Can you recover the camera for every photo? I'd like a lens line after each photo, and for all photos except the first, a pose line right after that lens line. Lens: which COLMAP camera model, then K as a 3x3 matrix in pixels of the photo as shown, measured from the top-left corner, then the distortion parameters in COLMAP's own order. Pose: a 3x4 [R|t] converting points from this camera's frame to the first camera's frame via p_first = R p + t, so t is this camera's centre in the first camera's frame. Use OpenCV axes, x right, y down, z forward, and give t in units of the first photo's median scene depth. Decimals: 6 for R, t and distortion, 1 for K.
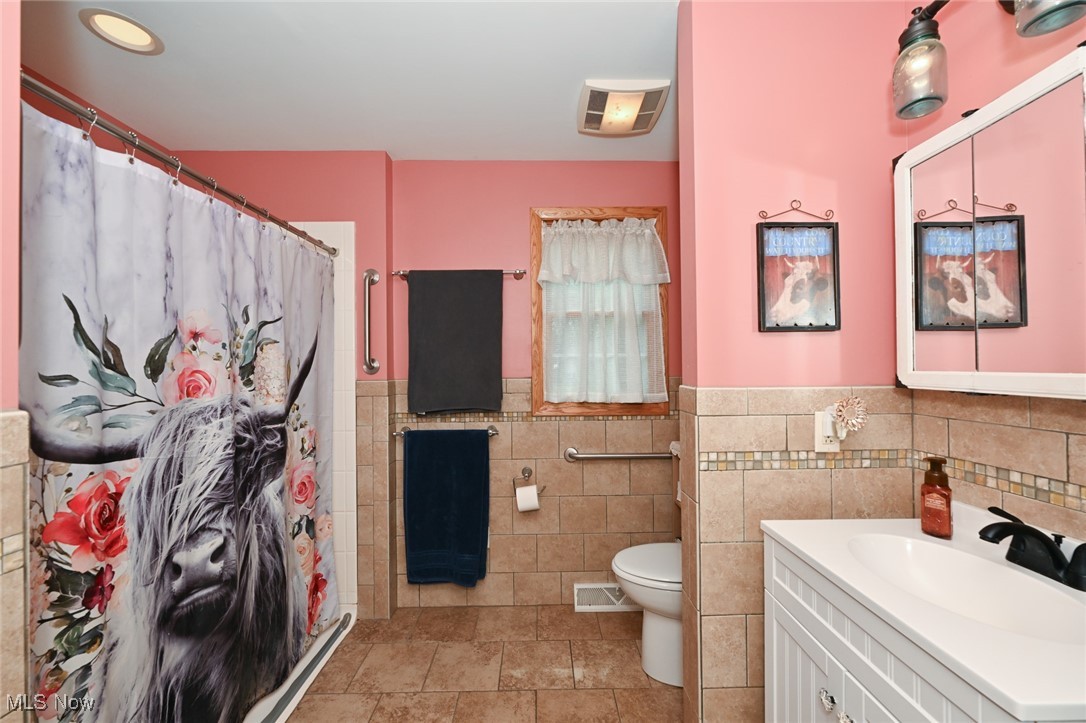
lens RADIAL K [[433.9, 0, 543.0], [0, 433.9, 361.5], [0, 0, 1]] dist [0.000116, 0.000023]
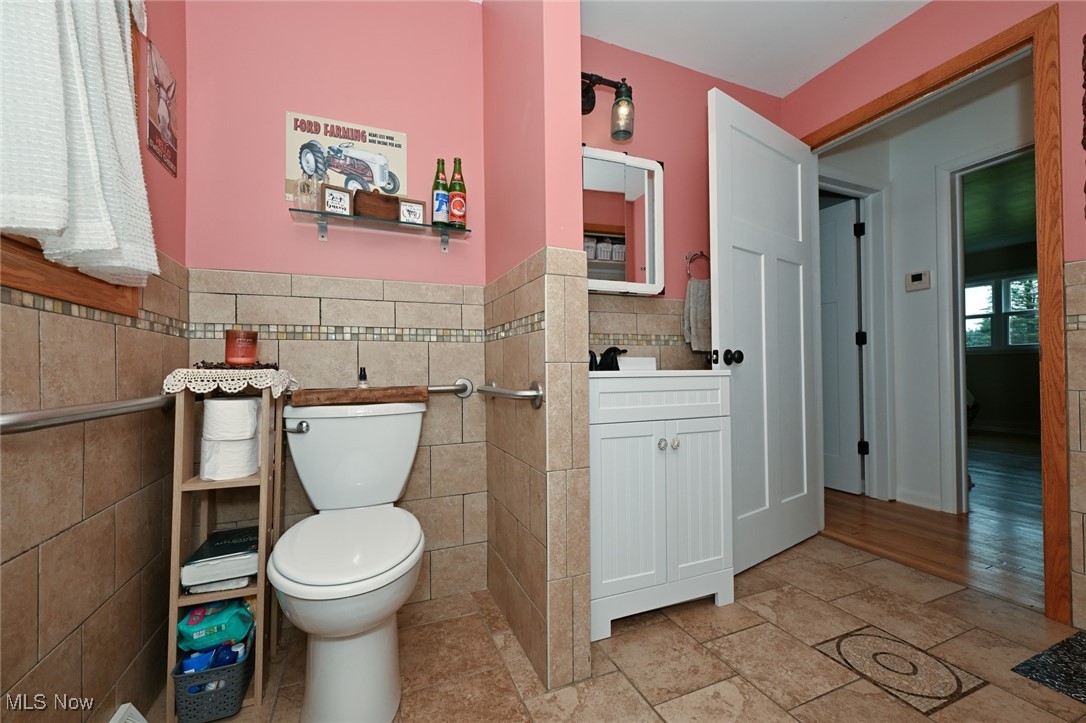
lens RADIAL K [[433.9, 0, 543.0], [0, 433.9, 361.5], [0, 0, 1]] dist [0.000116, 0.000023]
pose [[-0.365774, 0.023430, 0.930409, -0.288033], [0.009015, 0.999725, -0.021631, 0.184248], [-0.930660, 0.000476, -0.365884, 0.772233]]
